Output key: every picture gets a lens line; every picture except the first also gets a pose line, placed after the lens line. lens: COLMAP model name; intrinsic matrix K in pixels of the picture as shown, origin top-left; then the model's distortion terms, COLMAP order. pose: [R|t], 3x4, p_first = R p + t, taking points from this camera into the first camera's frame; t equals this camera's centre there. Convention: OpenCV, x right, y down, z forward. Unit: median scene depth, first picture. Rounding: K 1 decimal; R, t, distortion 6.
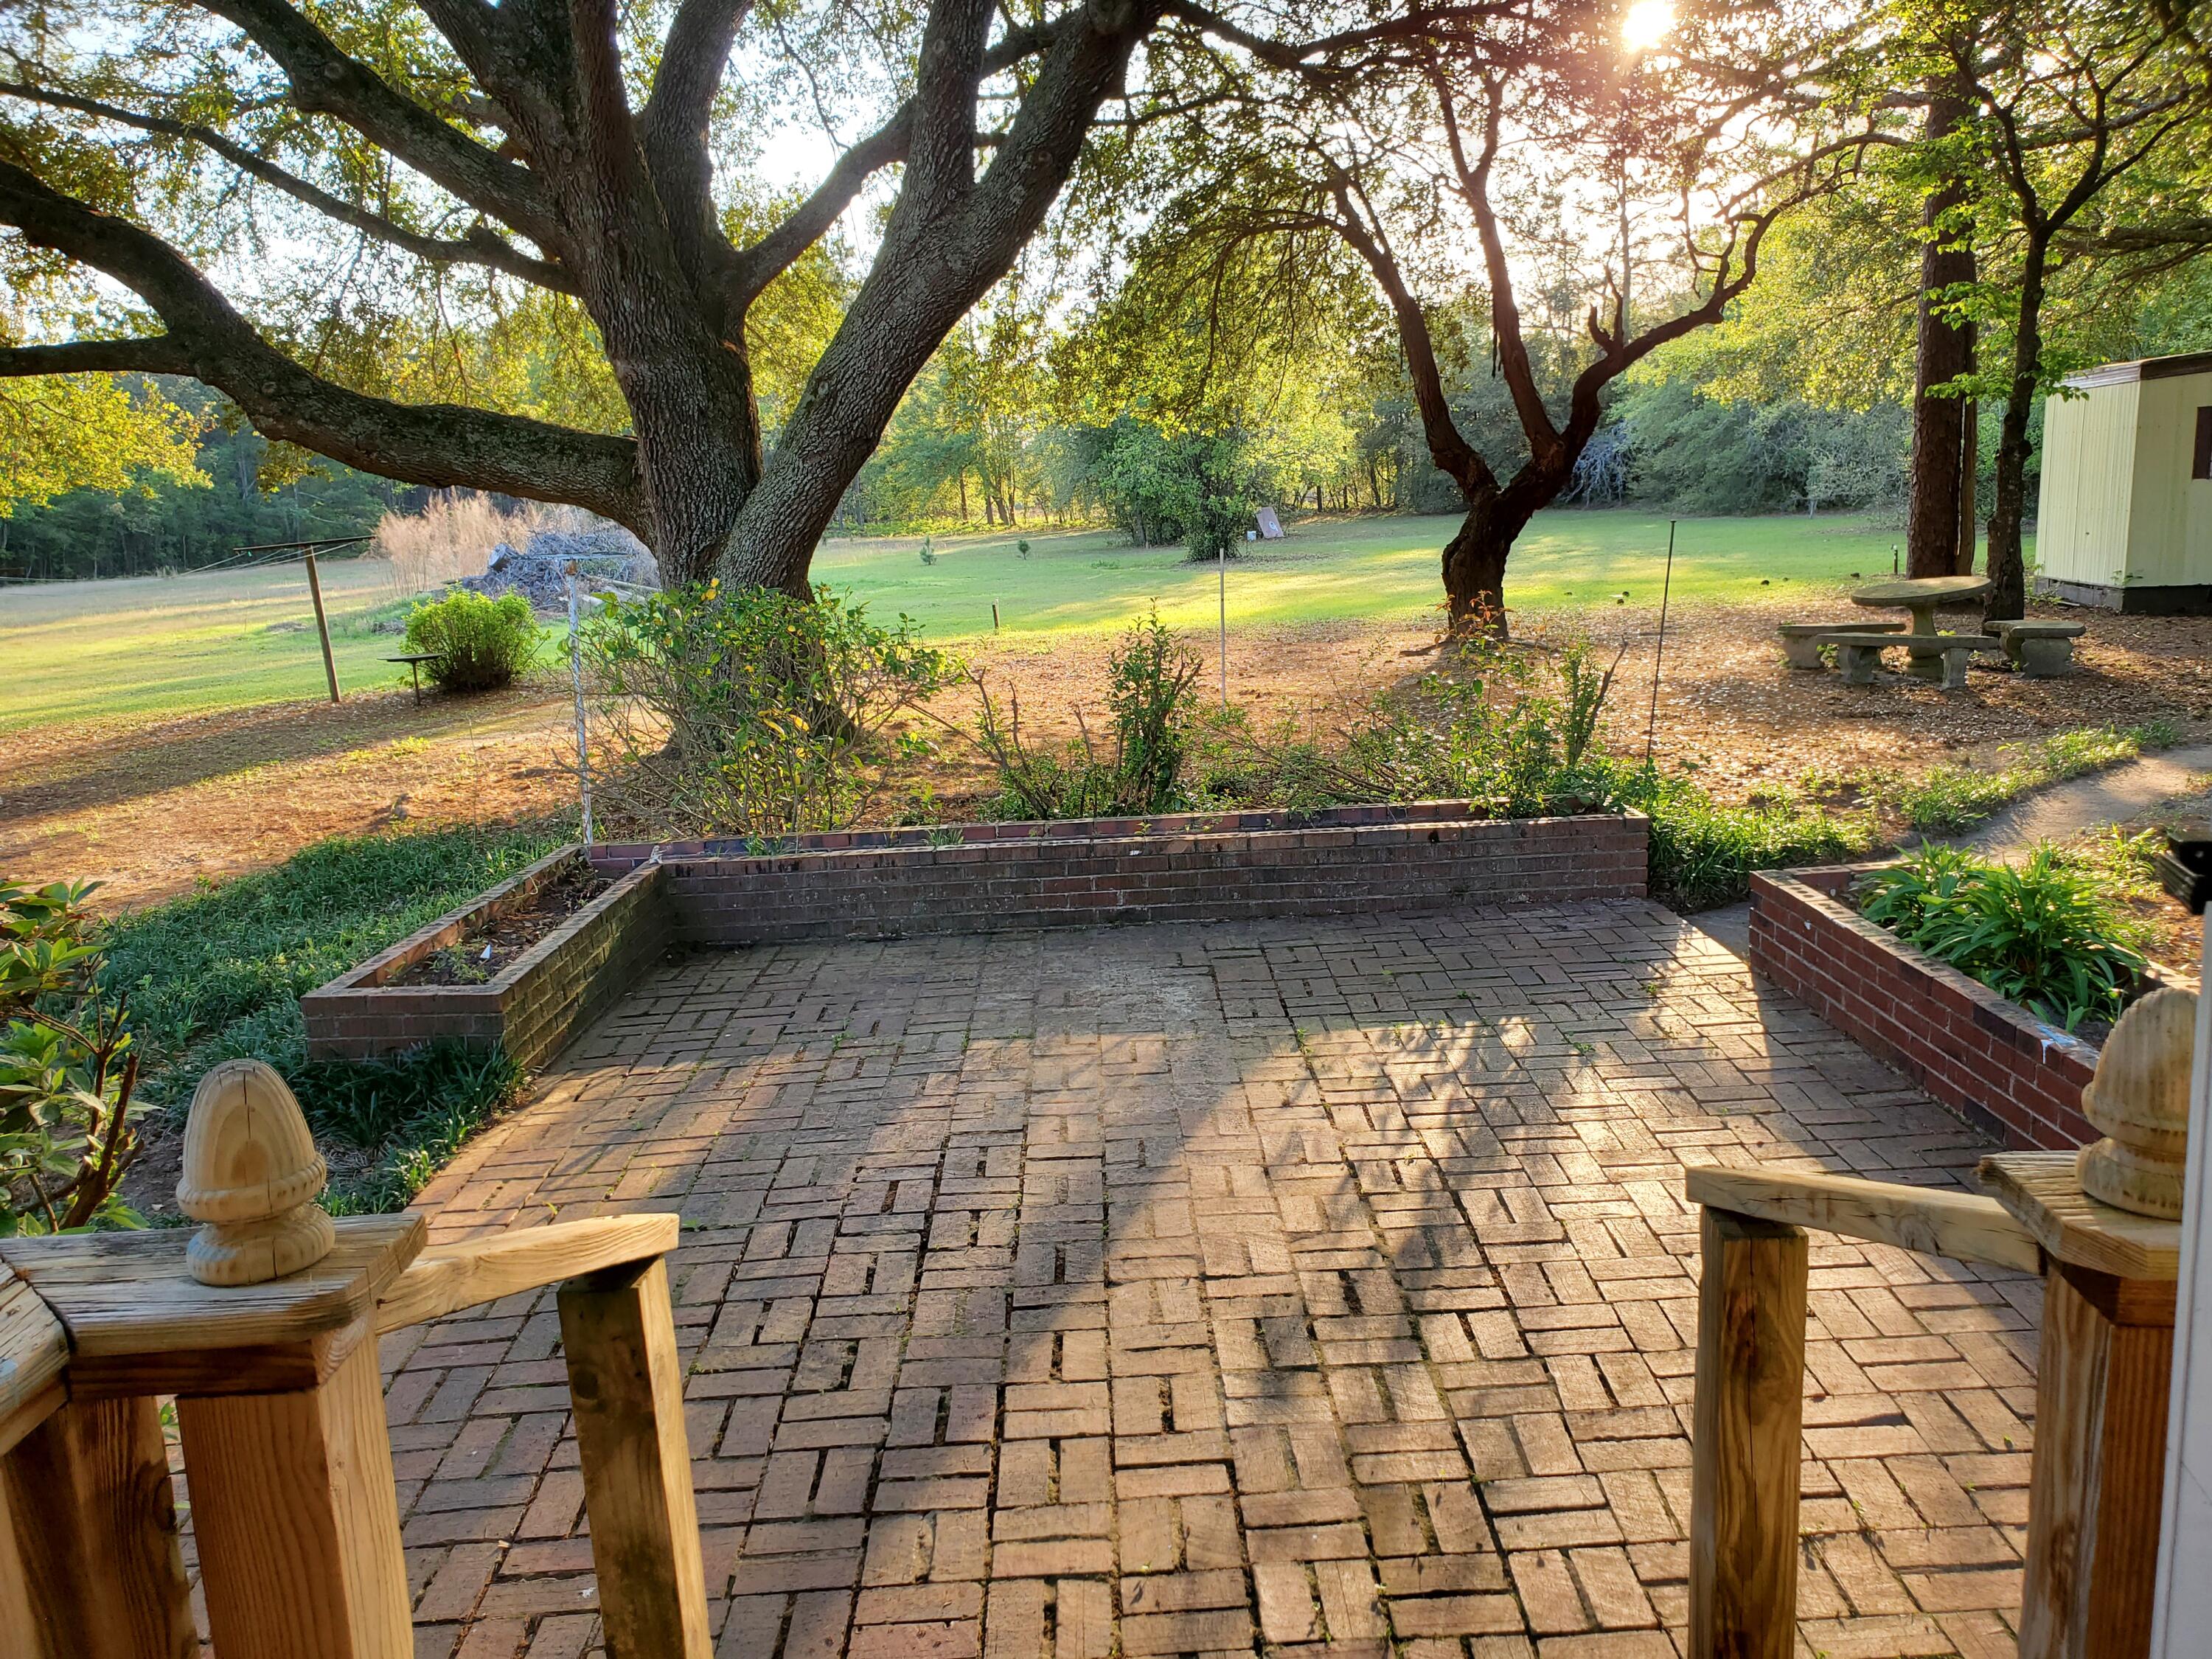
lens RADIAL K [[1719.0, 0, 1108.5], [0, 1719.0, 833.3], [0, 0, 1]] dist [0.046122, -0.007499]
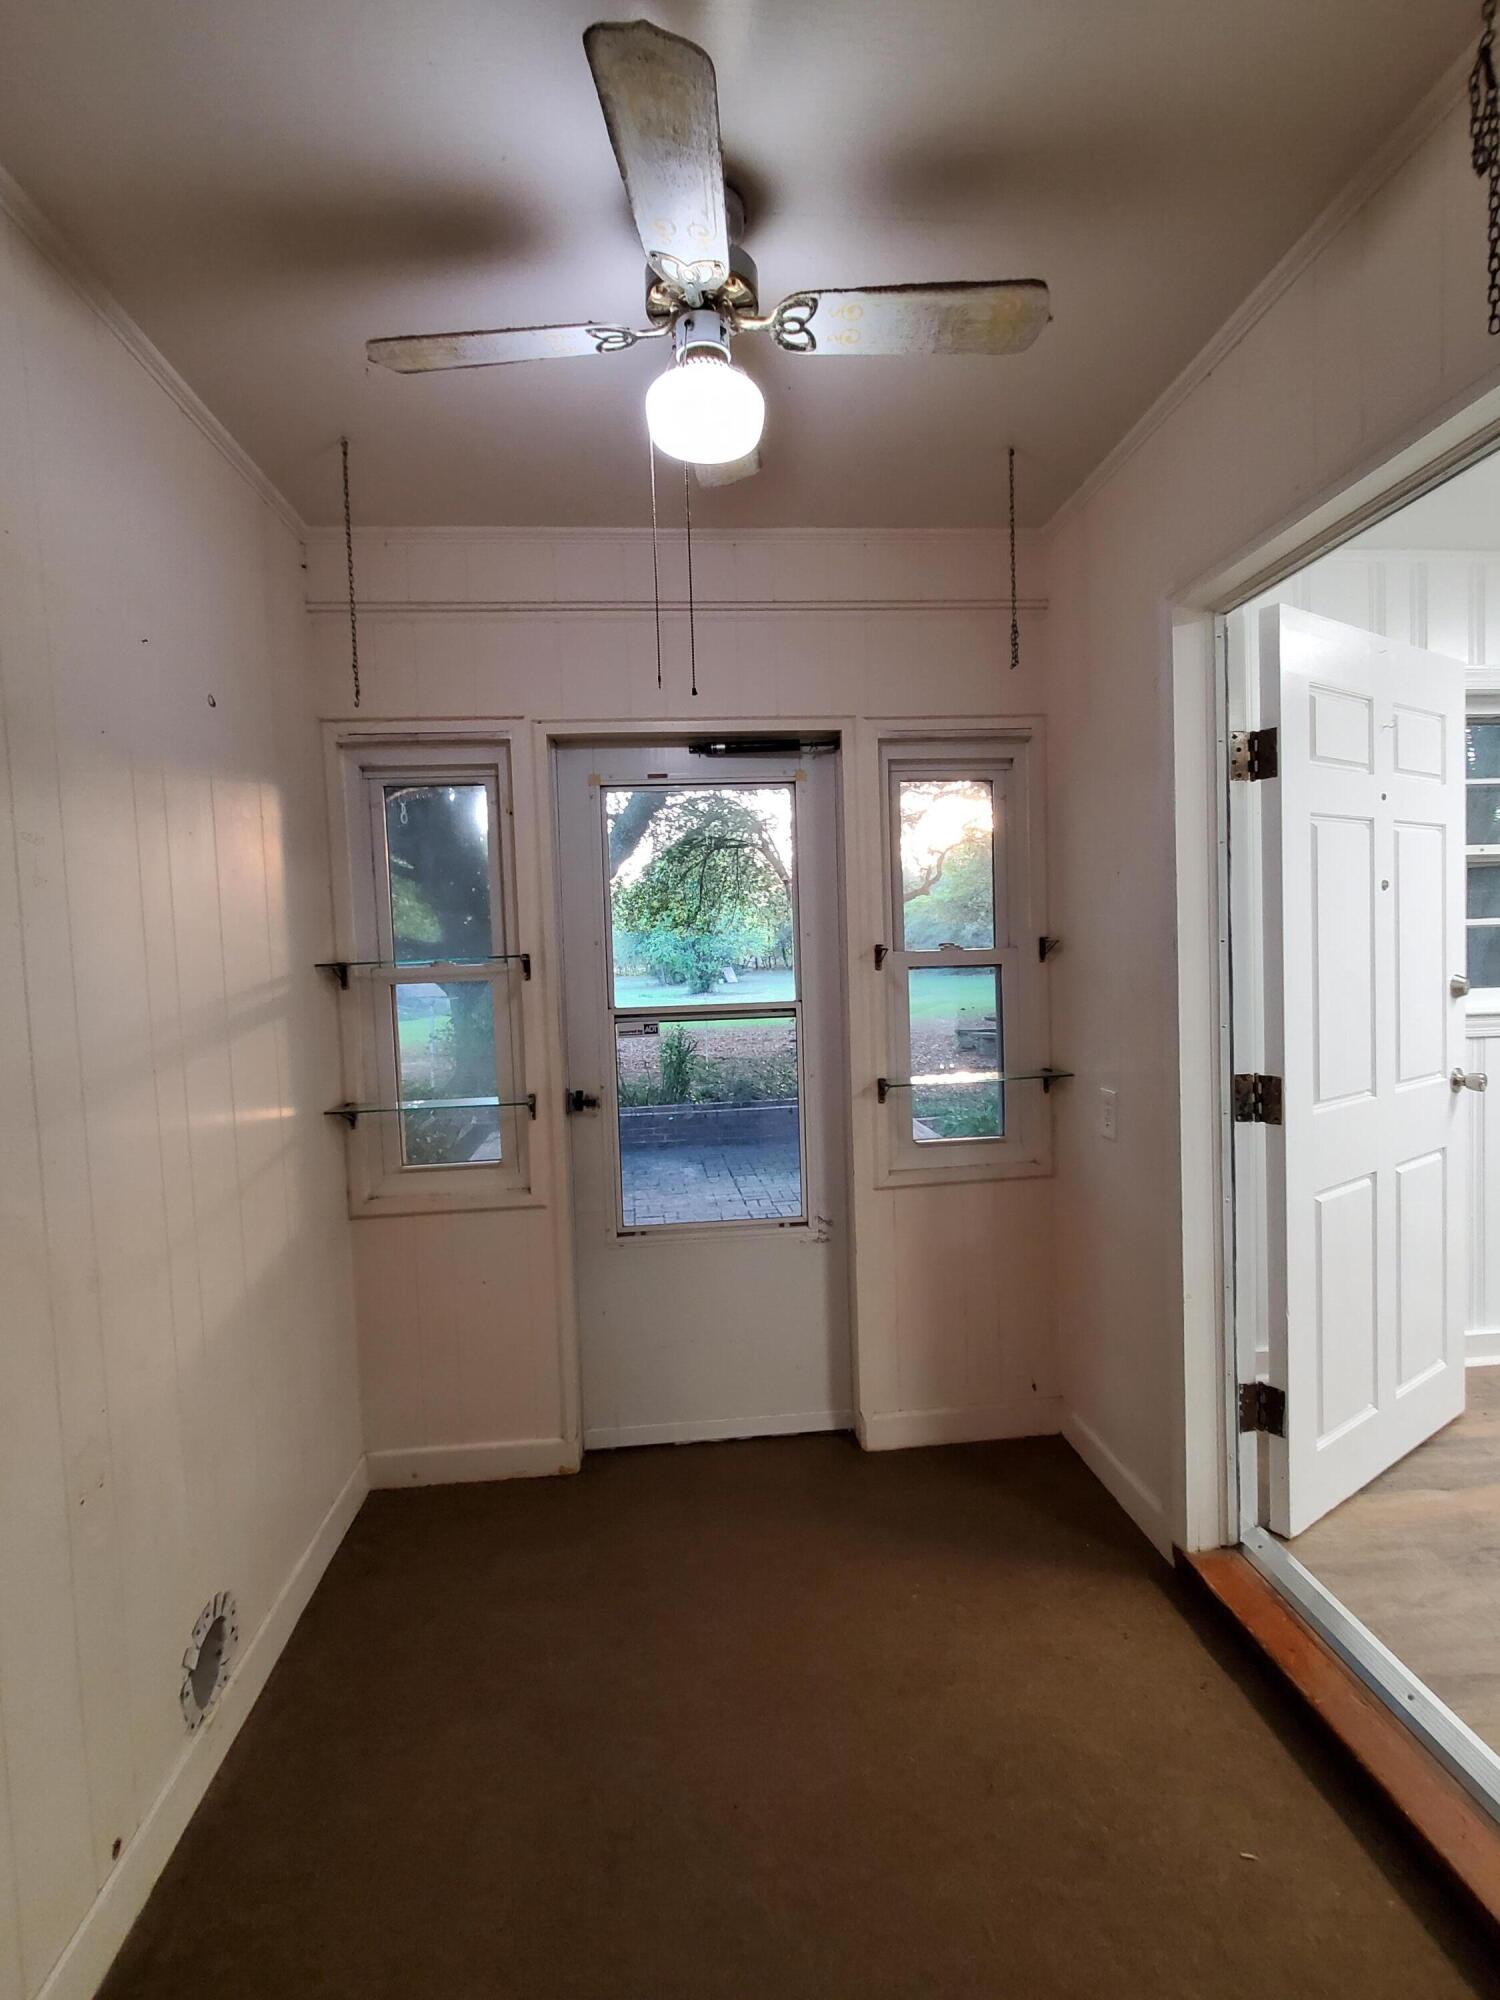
lens RADIAL K [[1002.5, 0, 741.6], [0, 1002.5, 1009.7], [0, 0, 1]] dist [-0.000602, 0.000517]
pose [[0.994934, 0.008013, 0.100206, -0.015843], [0.005836, 0.990532, -0.137157, 0.029863], [-0.100357, 0.137047, 0.985468, -0.248951]]
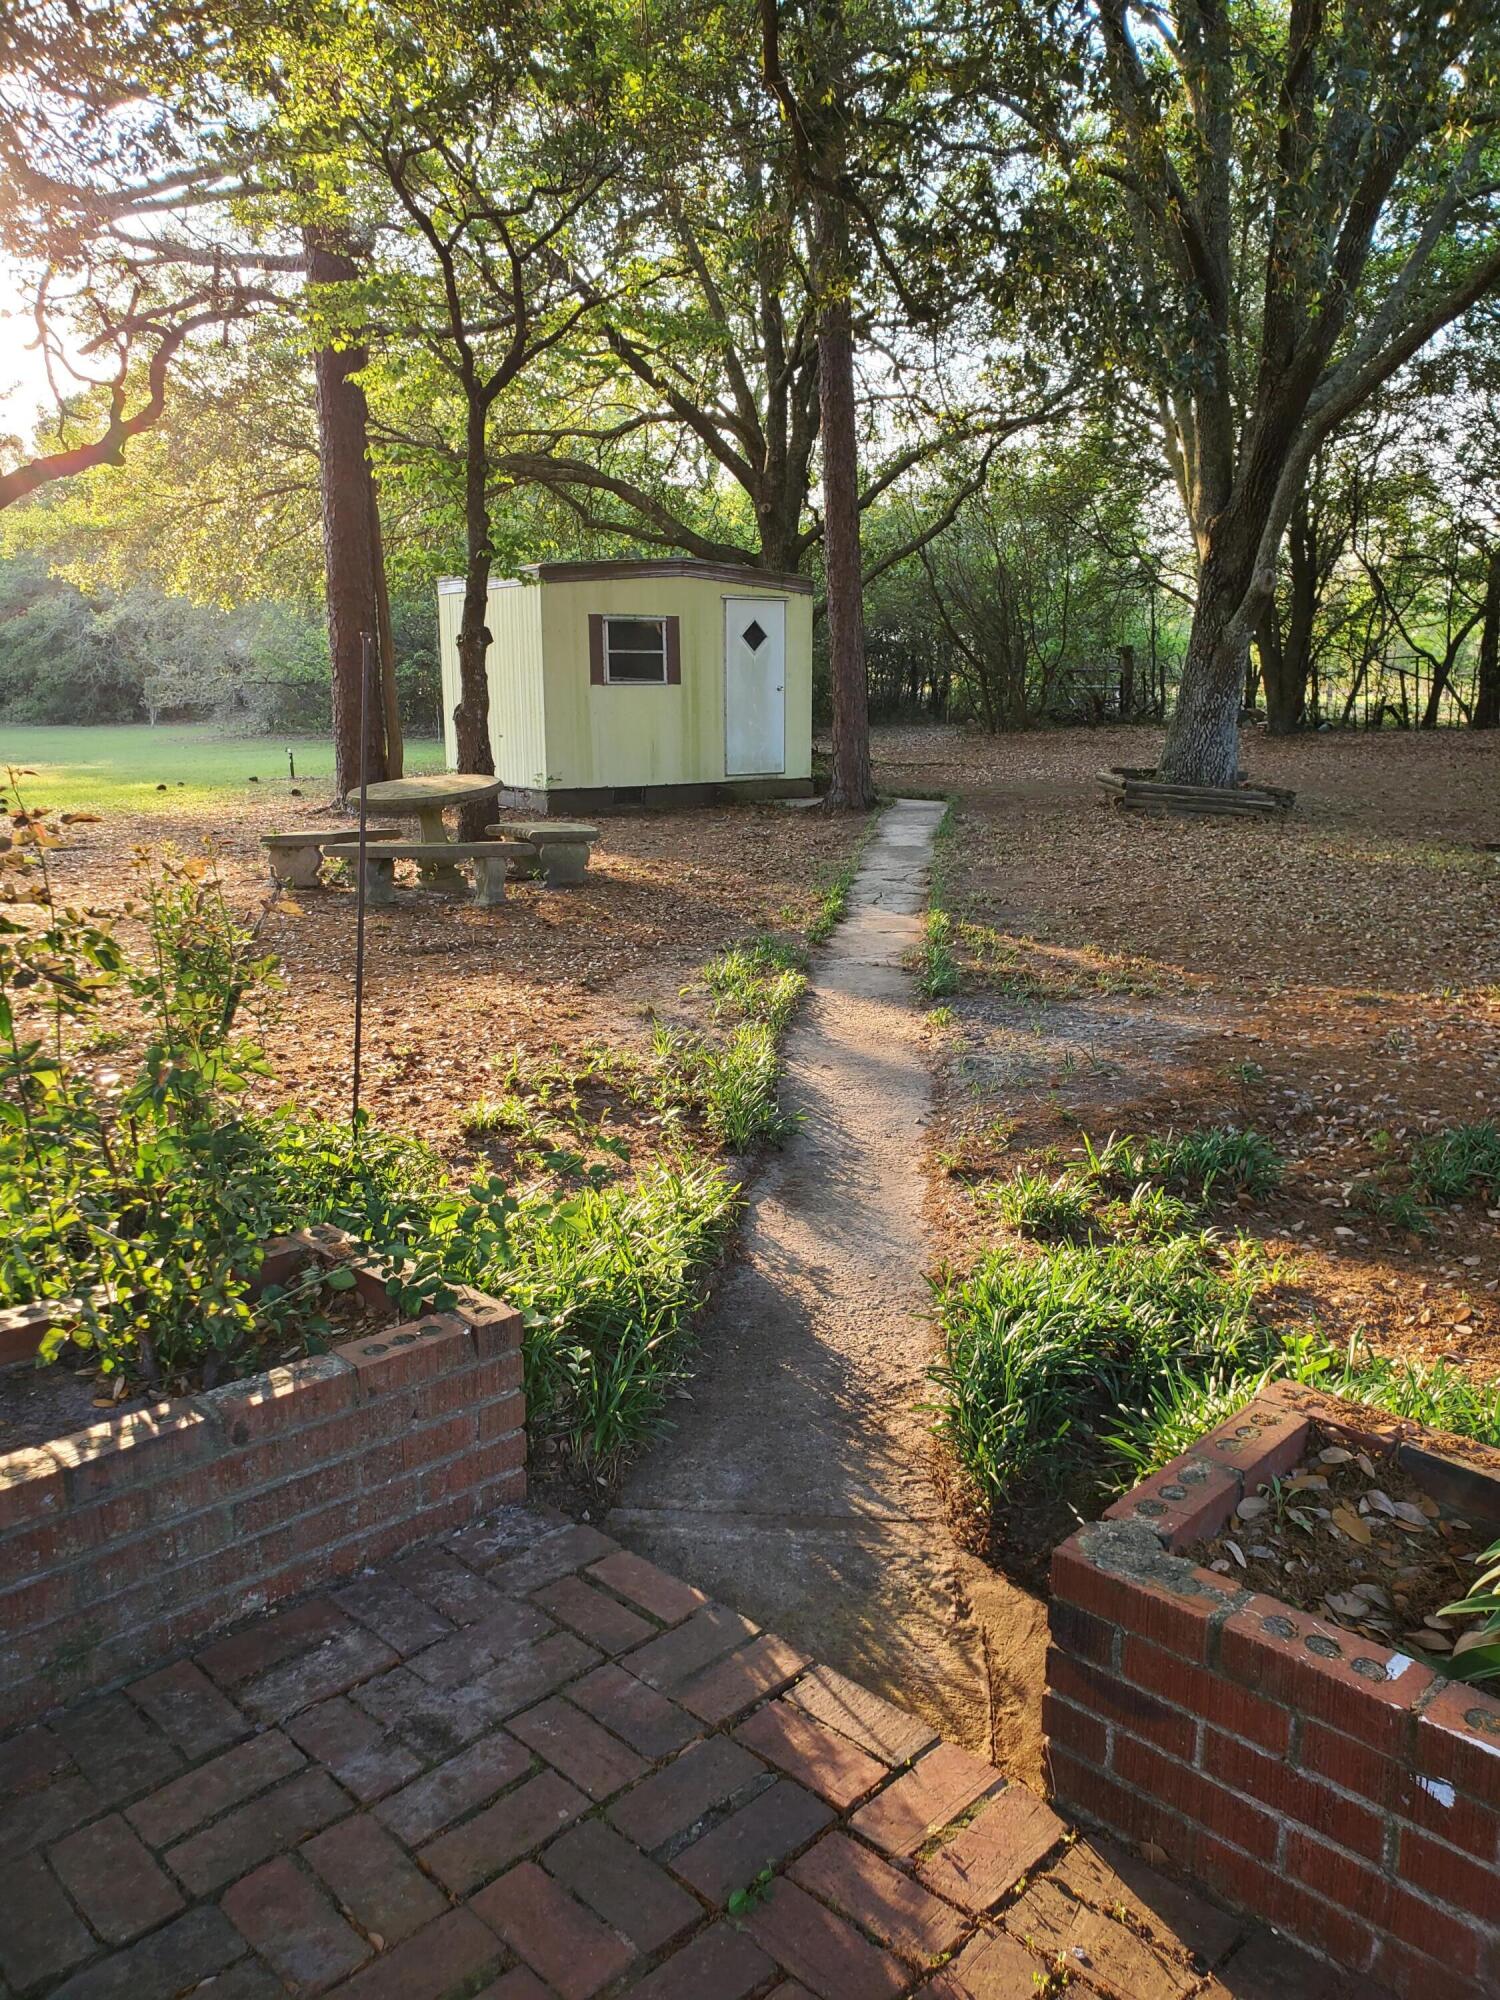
lens RADIAL K [[1554.2, 0, 744.4], [0, 1554.2, 982.5], [0, 0, 1]] dist [0.046122, -0.007499]
pose [[0.726740, -0.097127, 0.680011, 0.042345], [0.112447, 0.993420, 0.021718, -0.038578], [-0.677646, 0.060682, 0.732880, 0.284804]]
